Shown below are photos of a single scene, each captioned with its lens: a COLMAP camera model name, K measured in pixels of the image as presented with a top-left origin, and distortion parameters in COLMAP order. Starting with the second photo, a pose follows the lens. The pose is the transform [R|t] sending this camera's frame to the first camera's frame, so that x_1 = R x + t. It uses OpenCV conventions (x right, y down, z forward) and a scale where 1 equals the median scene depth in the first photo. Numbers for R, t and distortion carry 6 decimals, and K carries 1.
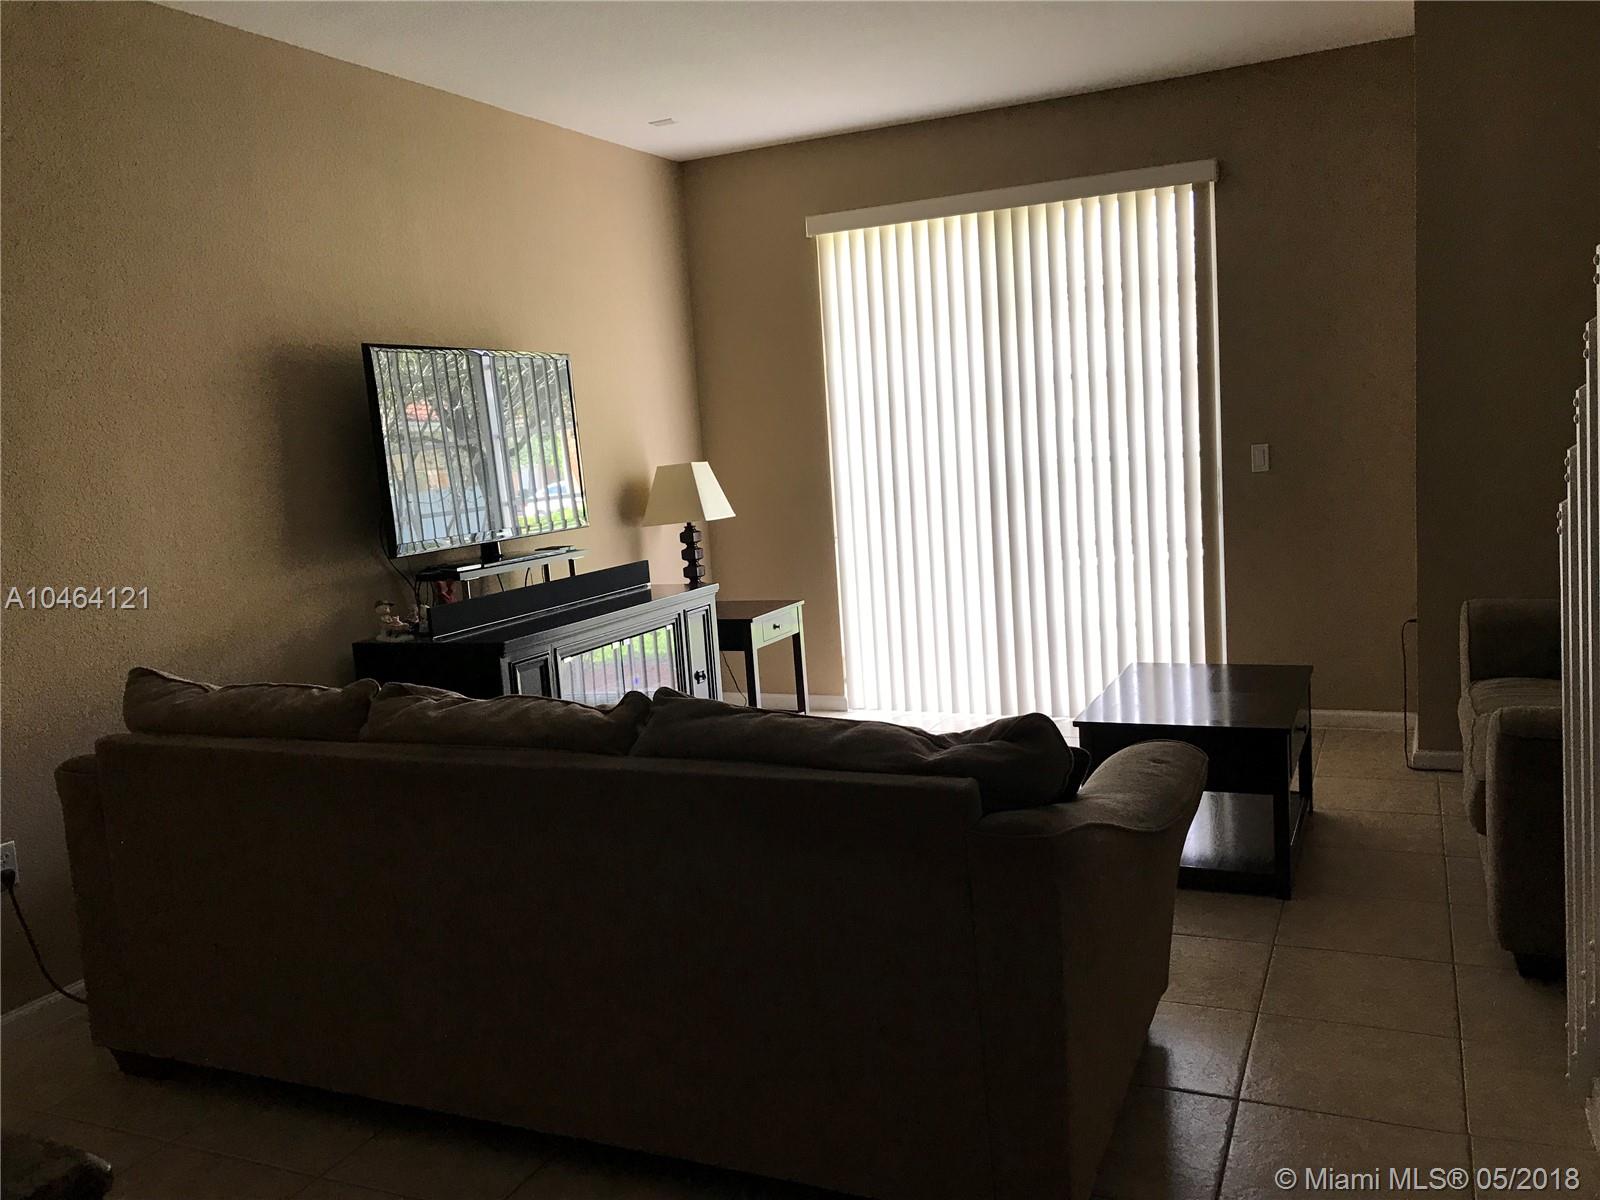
lens RADIAL K [[1279.7, 0, 800.0], [0, 1279.7, 600.0], [0, 0, 1]] dist [0.003473, 0.000896]
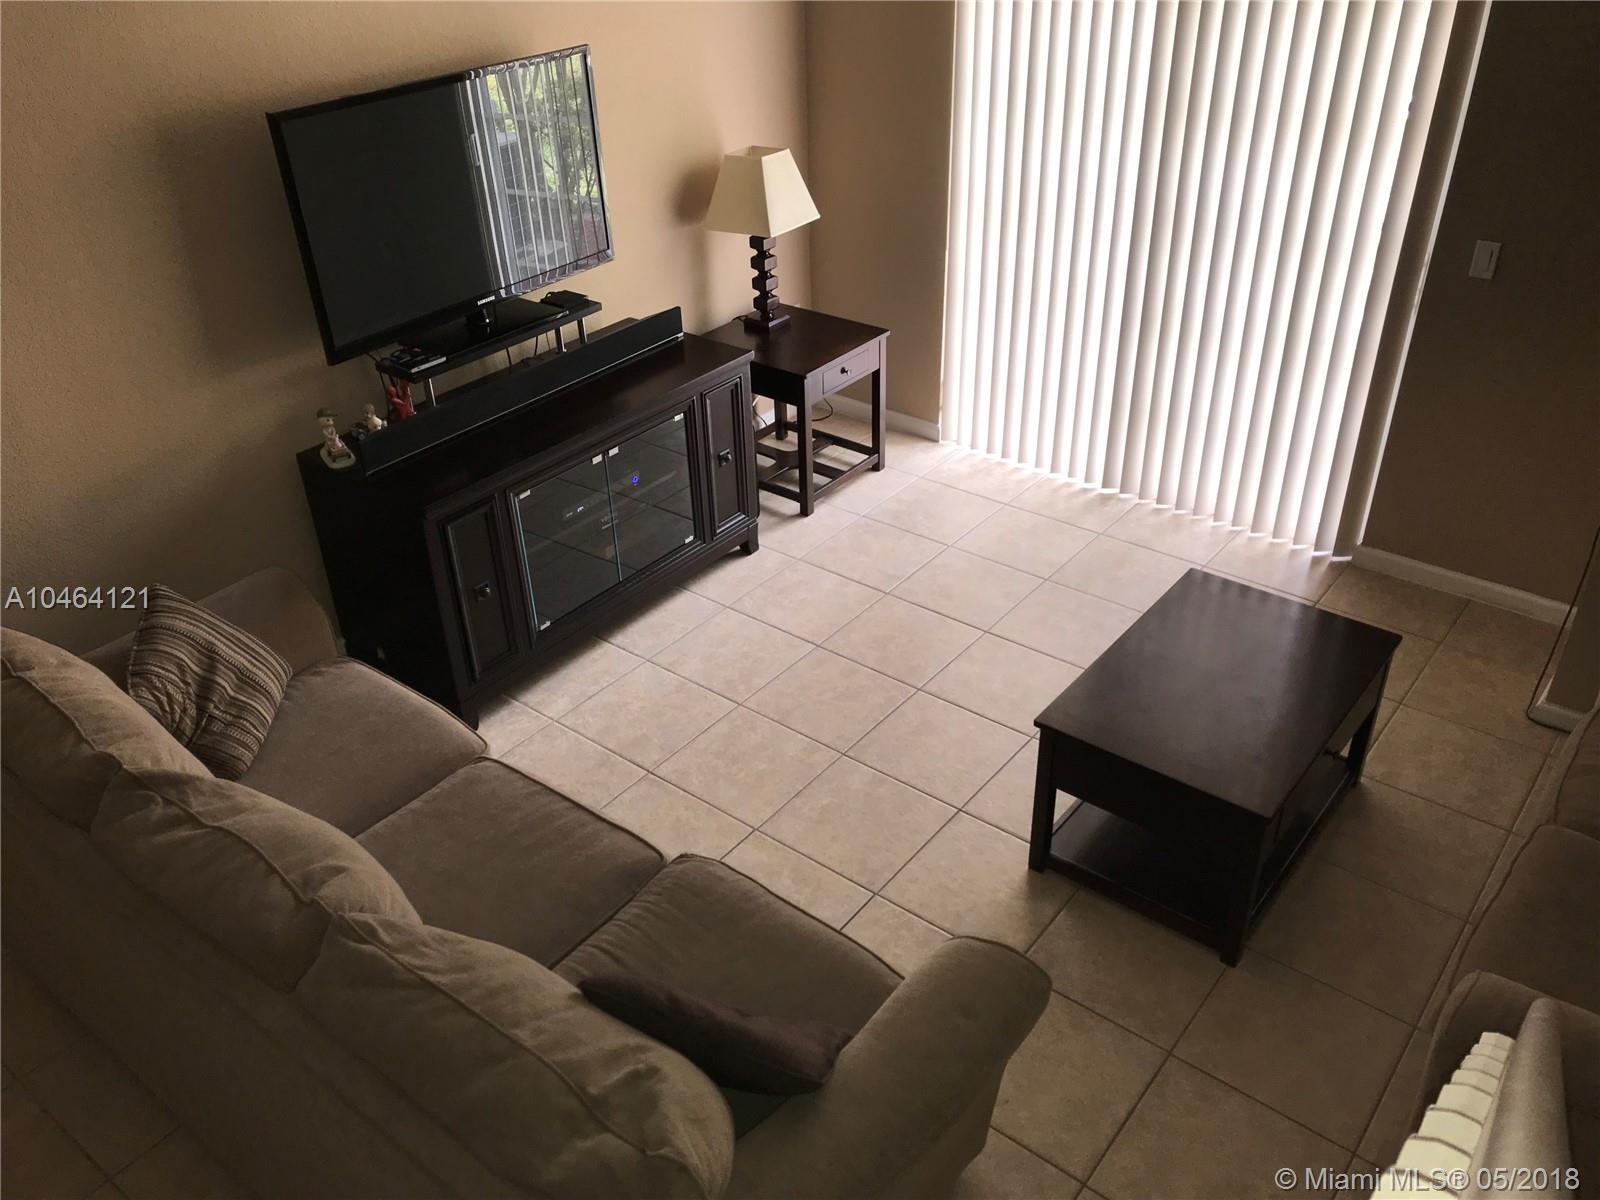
lens RADIAL K [[1302.5, 0, 800.0], [0, 1302.5, 600.0], [0, 0, 1]] dist [-0.004737, -0.002600]
pose [[0.971370, 0.161150, -0.174561, 0.134586], [-0.068221, 0.893030, 0.444795, -0.236320], [0.227567, -0.420152, 0.878456, 0.163527]]
